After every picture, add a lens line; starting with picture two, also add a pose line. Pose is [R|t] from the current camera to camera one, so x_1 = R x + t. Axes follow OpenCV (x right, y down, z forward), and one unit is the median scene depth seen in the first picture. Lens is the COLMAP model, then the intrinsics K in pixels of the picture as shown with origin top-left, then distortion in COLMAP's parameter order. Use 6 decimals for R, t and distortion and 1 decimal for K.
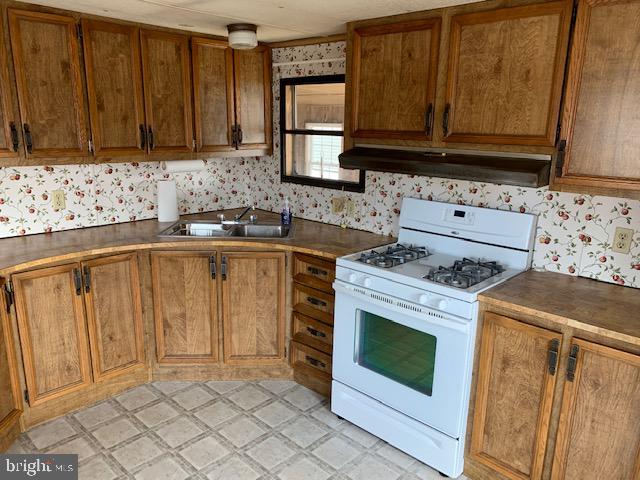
lens RADIAL K [[485.4, 0, 320.9], [0, 485.4, 243.1], [0, 0, 1]] dist [0.048183, -0.061084]
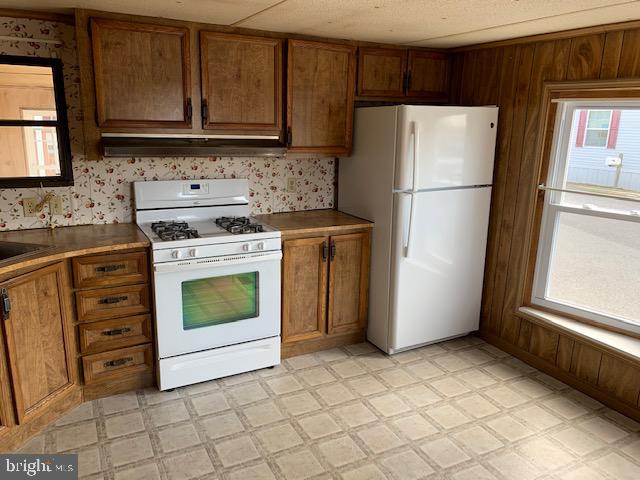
lens RADIAL K [[497.4, 0, 320.0], [0, 497.4, 240.0], [0, 0, 1]] dist [0.010165, 0.002705]
pose [[0.329095, -0.240332, 0.913202, -0.719212], [0.208858, 0.961645, 0.177813, -0.080546], [-0.920910, 0.132212, 0.366668, 0.237365]]
